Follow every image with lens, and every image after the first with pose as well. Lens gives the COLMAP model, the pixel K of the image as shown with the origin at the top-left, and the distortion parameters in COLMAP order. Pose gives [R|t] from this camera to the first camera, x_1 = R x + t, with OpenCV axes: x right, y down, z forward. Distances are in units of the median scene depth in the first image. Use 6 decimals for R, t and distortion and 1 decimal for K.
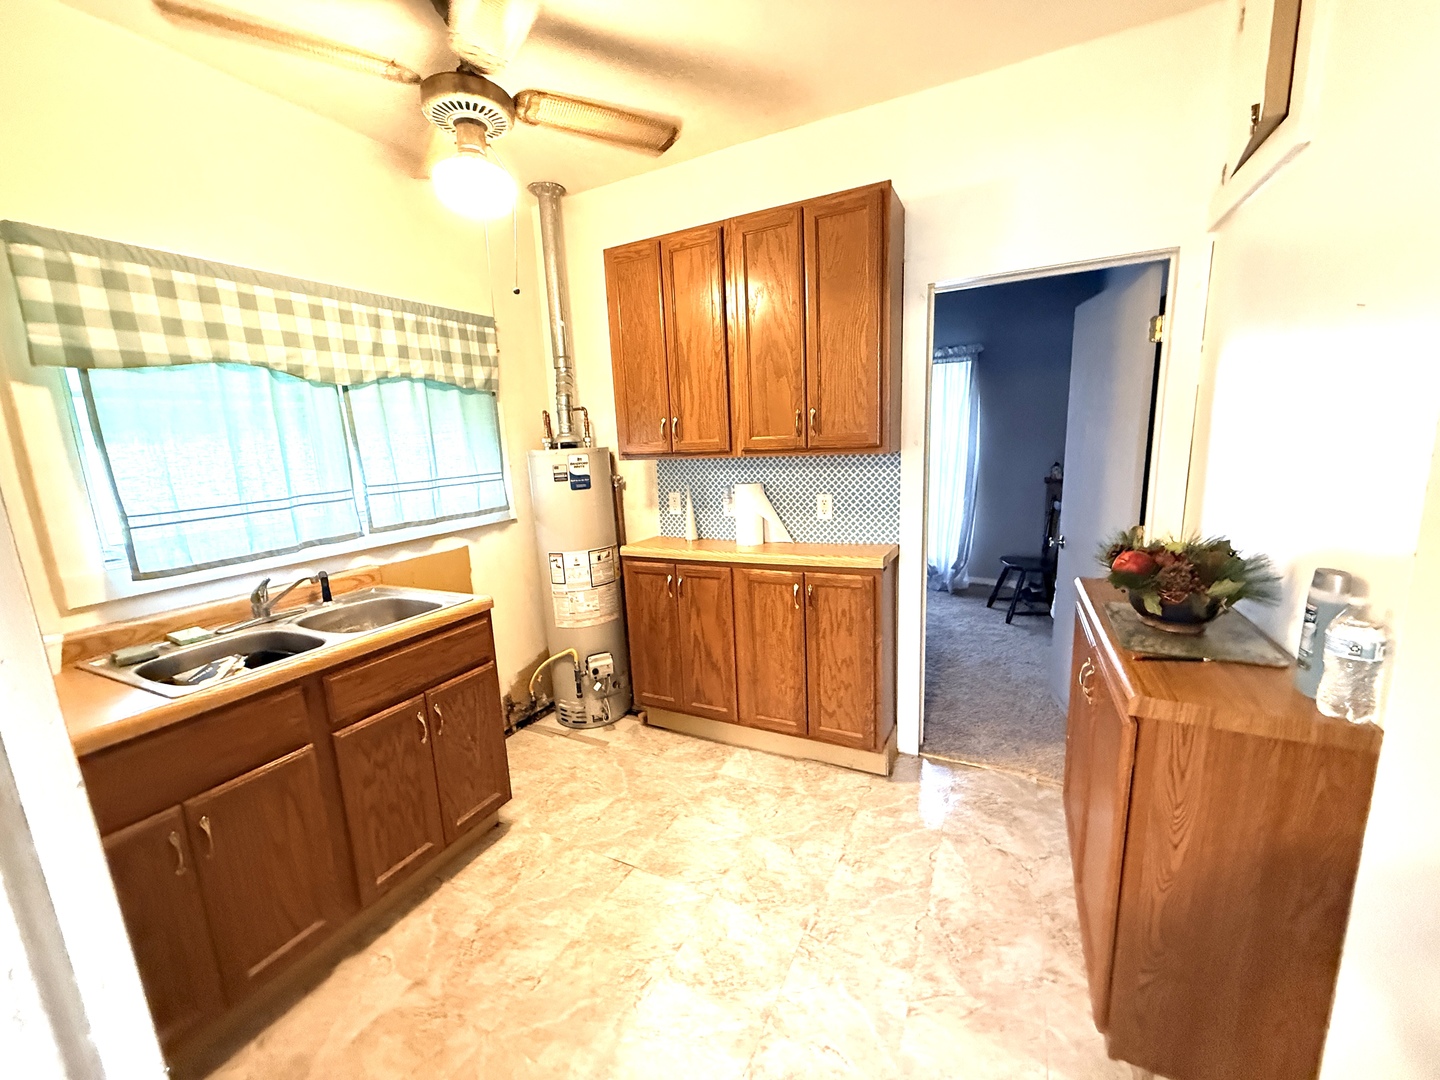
lens RADIAL K [[574.3, 0, 720.0], [0, 574.3, 540.0], [0, 0, 1]] dist [-0.001124, 0.000094]
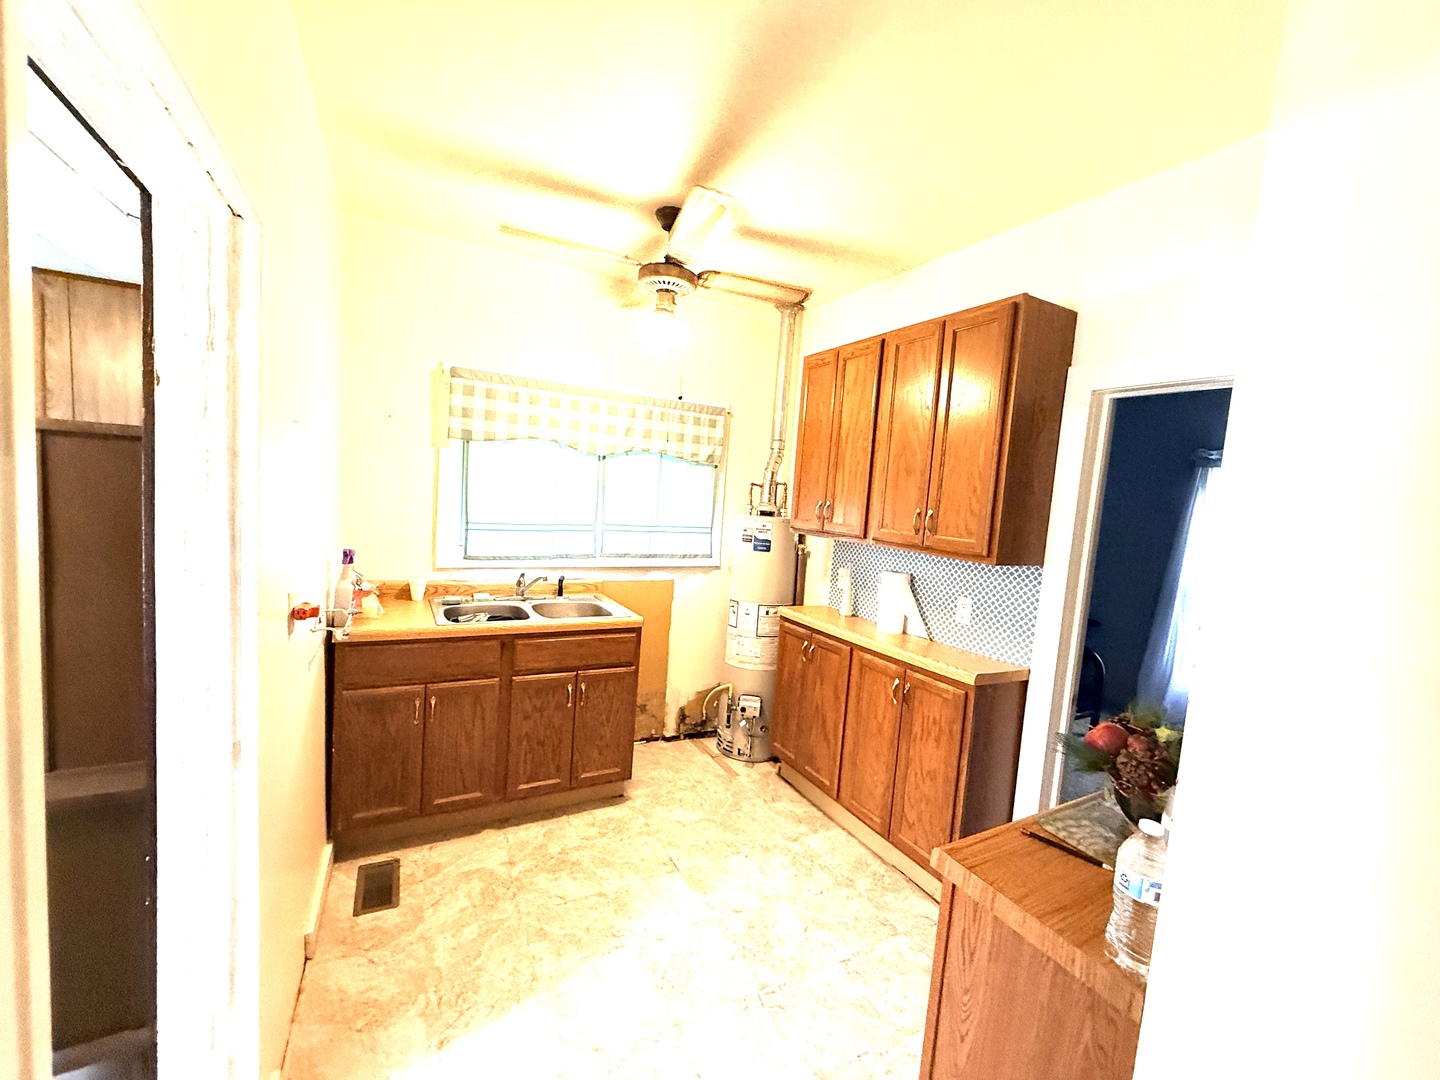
lens RADIAL K [[580.0, 0, 720.0], [0, 580.0, 540.0], [0, 0, 1]] dist [-0.000555, -0.000021]
pose [[0.815434, 0.151752, -0.558605, 0.392640], [-0.209368, 0.977010, -0.040212, -0.051372], [0.539660, 0.149744, 0.828459, -0.034736]]
